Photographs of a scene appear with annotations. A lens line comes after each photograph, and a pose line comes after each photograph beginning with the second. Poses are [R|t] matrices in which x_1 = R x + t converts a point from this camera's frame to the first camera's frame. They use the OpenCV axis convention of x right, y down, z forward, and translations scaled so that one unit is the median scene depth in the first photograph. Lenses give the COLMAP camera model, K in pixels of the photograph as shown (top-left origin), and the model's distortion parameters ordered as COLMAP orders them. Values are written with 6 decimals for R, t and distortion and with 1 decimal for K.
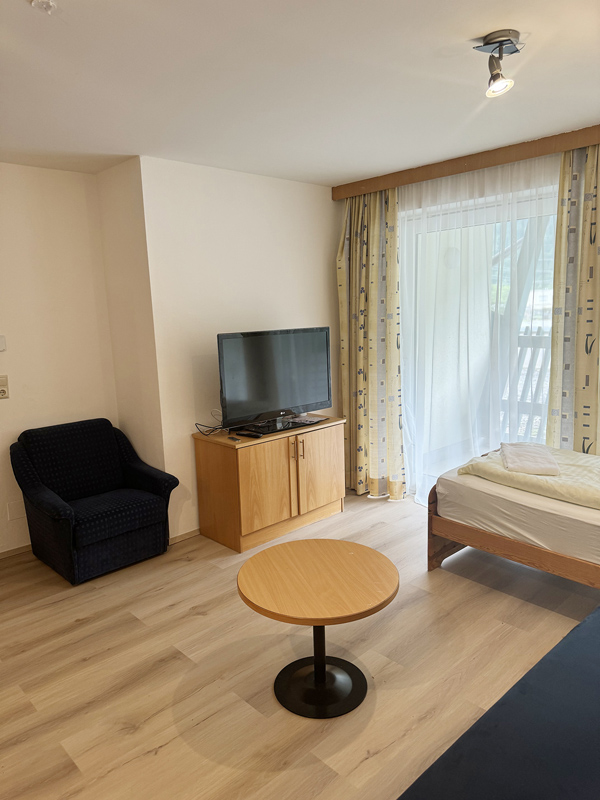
lens RADIAL K [[571.0, 0, 303.0], [0, 571.0, 400.9], [0, 0, 1]] dist [0.012540, -0.001947]
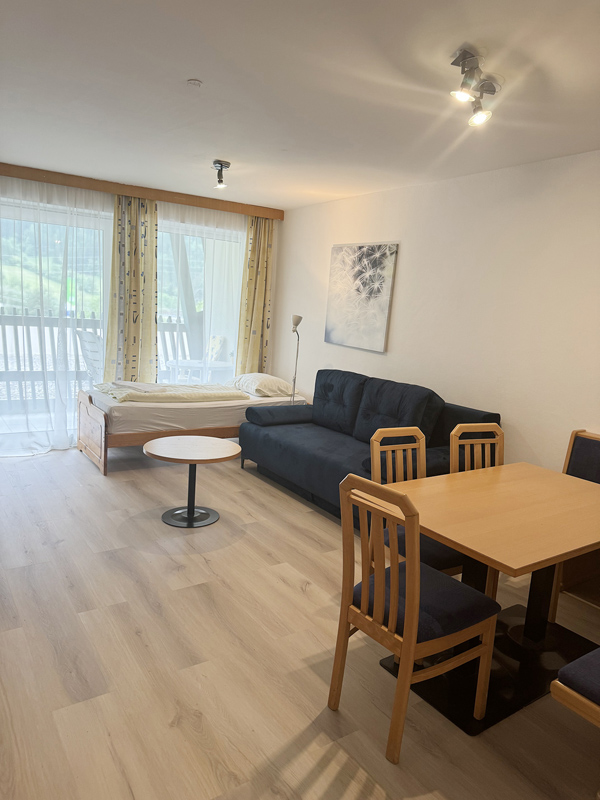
lens RADIAL K [[561.2, 0, 299.1], [0, 561.2, 402.0], [0, 0, 1]] dist [0.198517, -0.337278]
pose [[0.169495, -0.122799, 0.977851, -1.363368], [0.102343, 0.989036, 0.106464, 0.019969], [-0.980203, 0.082031, 0.180204, 0.333519]]
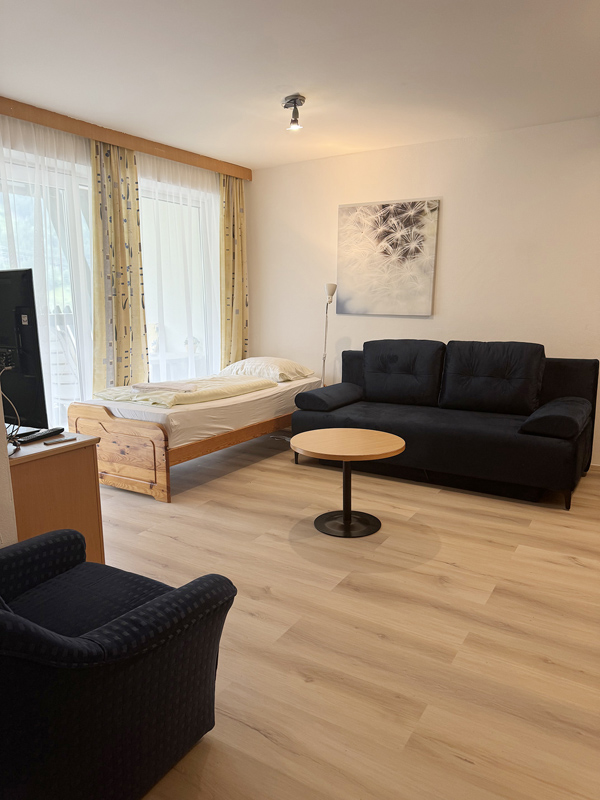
lens RADIAL K [[561.2, 0, 299.1], [0, 561.2, 402.0], [0, 0, 1]] dist [0.198517, -0.337278]
pose [[-0.250837, -0.140784, 0.957737, -1.120196], [0.183864, 0.964429, 0.189922, -0.069441], [-0.950408, 0.223733, -0.216029, 1.227814]]
